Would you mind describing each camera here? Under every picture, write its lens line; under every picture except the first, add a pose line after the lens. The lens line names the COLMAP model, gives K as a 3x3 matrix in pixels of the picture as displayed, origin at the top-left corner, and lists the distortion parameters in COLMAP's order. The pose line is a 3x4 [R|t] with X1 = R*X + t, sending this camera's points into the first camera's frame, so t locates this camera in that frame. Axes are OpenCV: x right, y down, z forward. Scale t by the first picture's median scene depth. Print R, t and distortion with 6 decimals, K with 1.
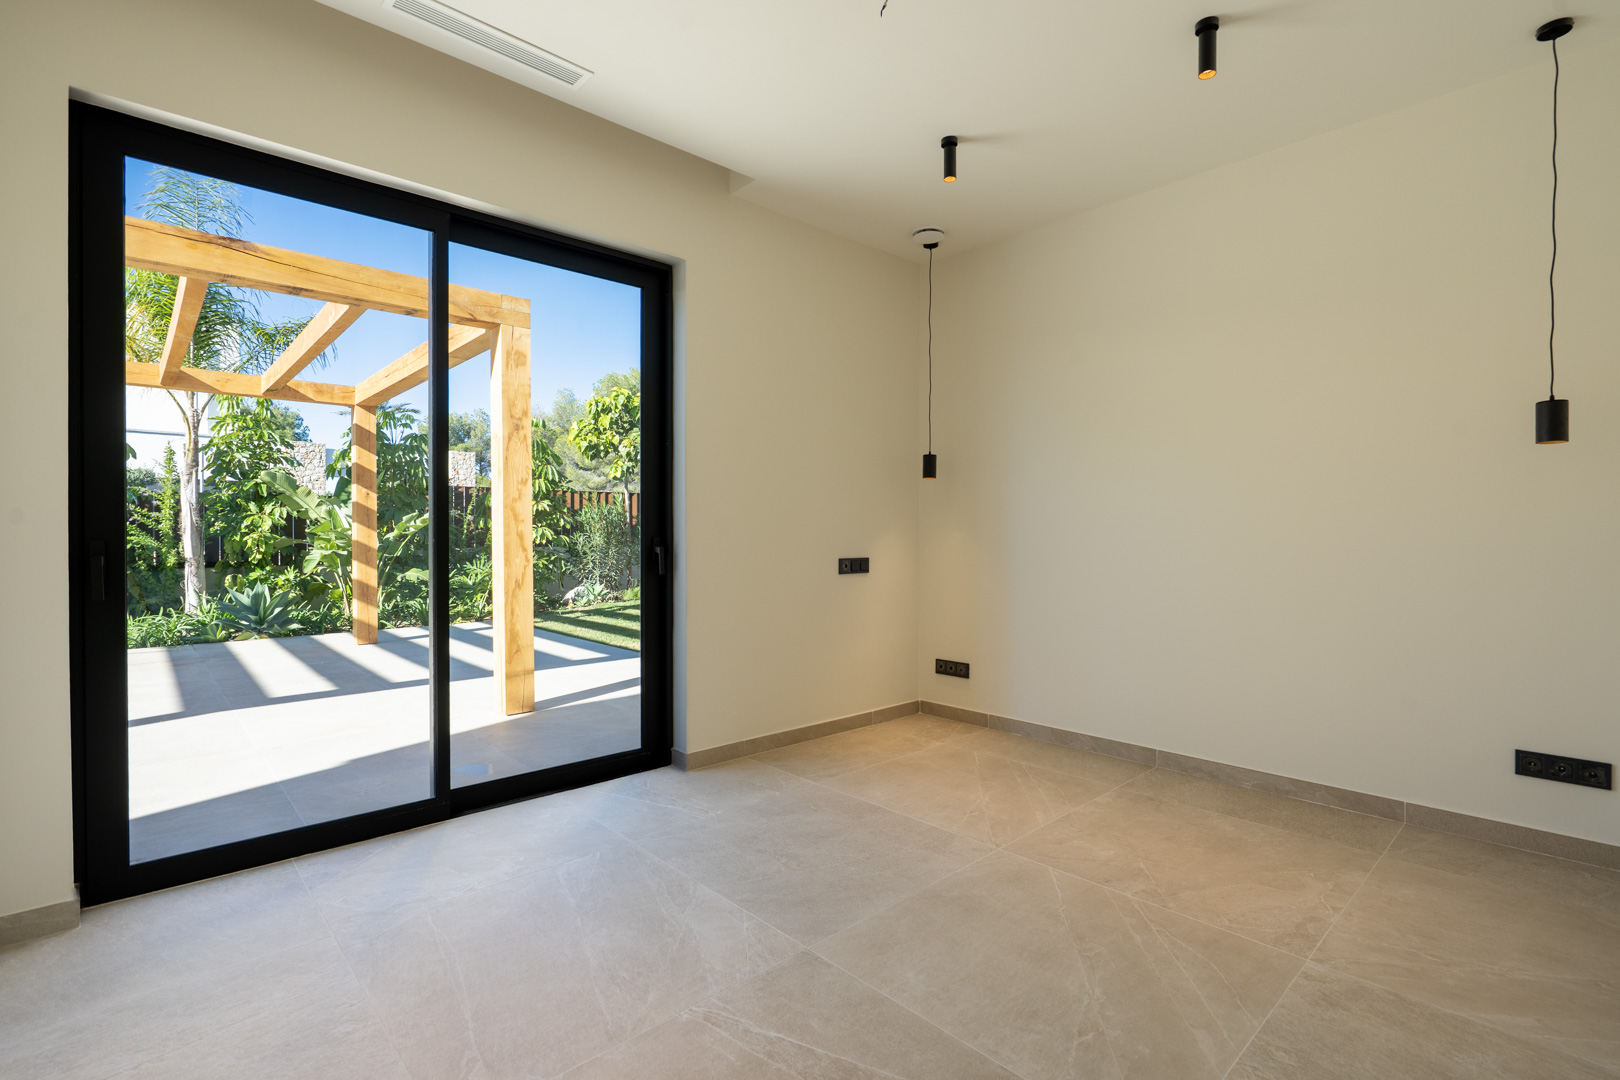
lens RADIAL K [[751.9, 0, 805.0], [0, 751.9, 539.0], [0, 0, 1]] dist [-0.006026, 0.000990]
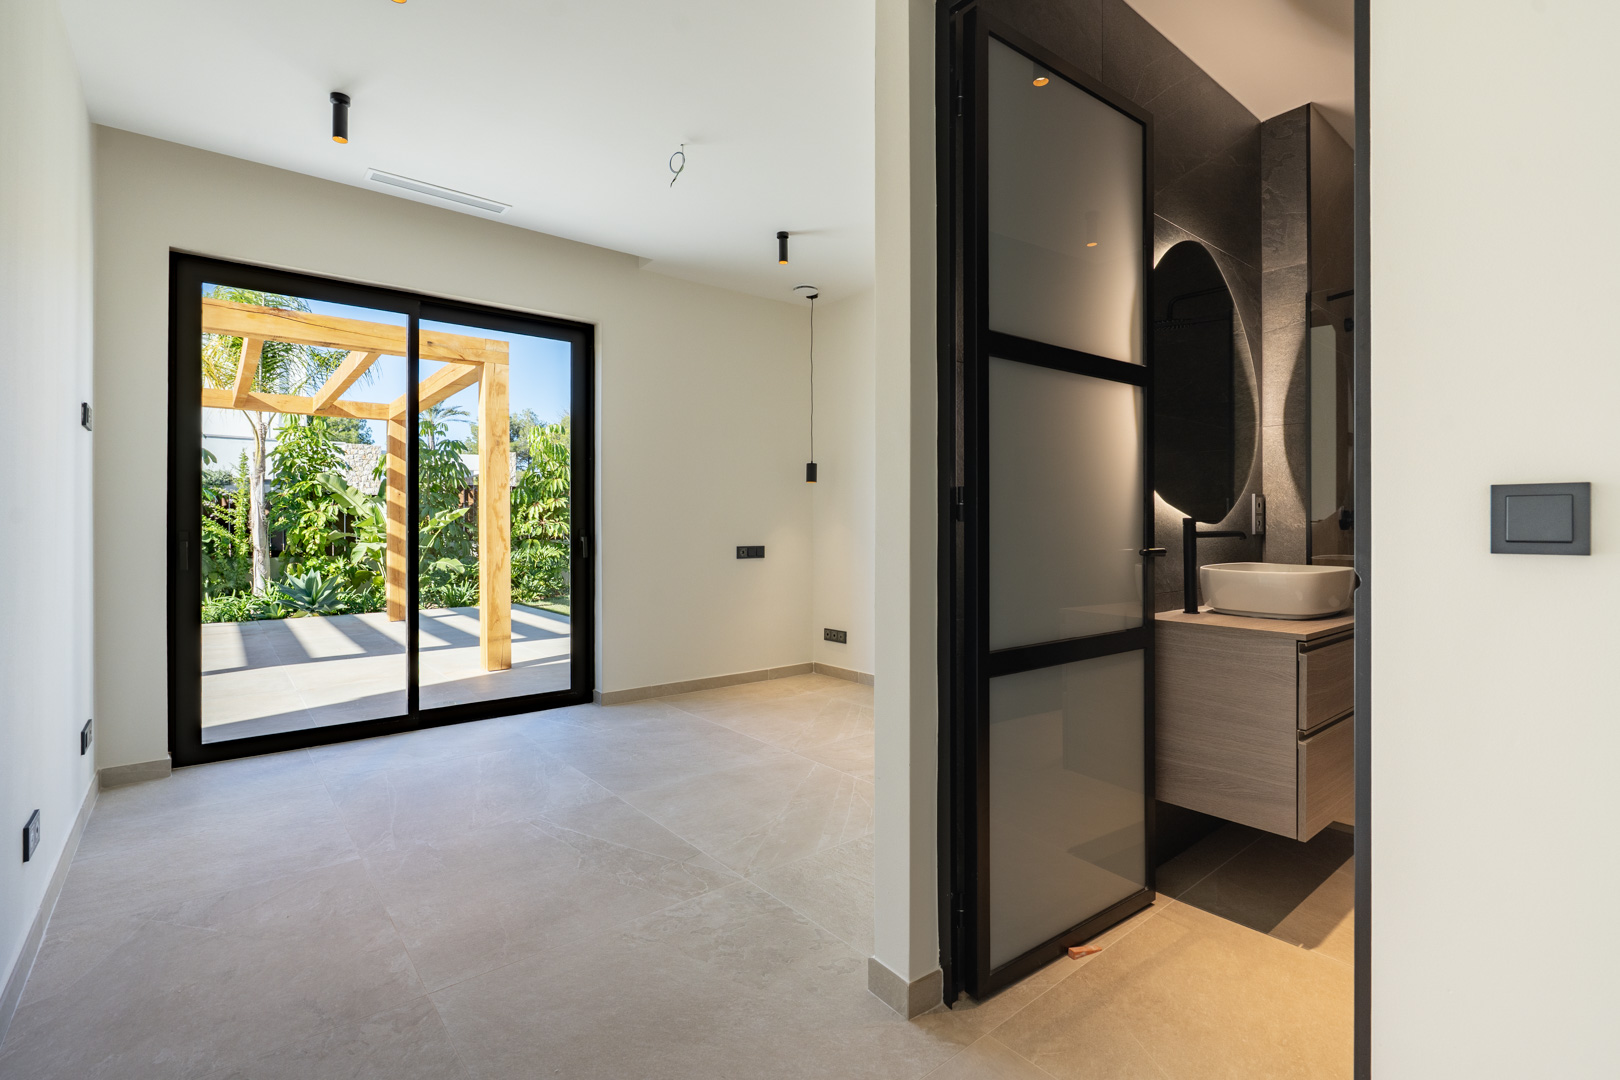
lens RADIAL K [[751.9, 0, 800.5], [0, 751.9, 524.5], [0, 0, 1]] dist [-0.006026, 0.000990]
pose [[0.997649, -0.001438, -0.068513, 0.227595], [0.000638, 0.999931, -0.011693, 0.003928], [0.068525, 0.011622, 0.997582, -0.241178]]
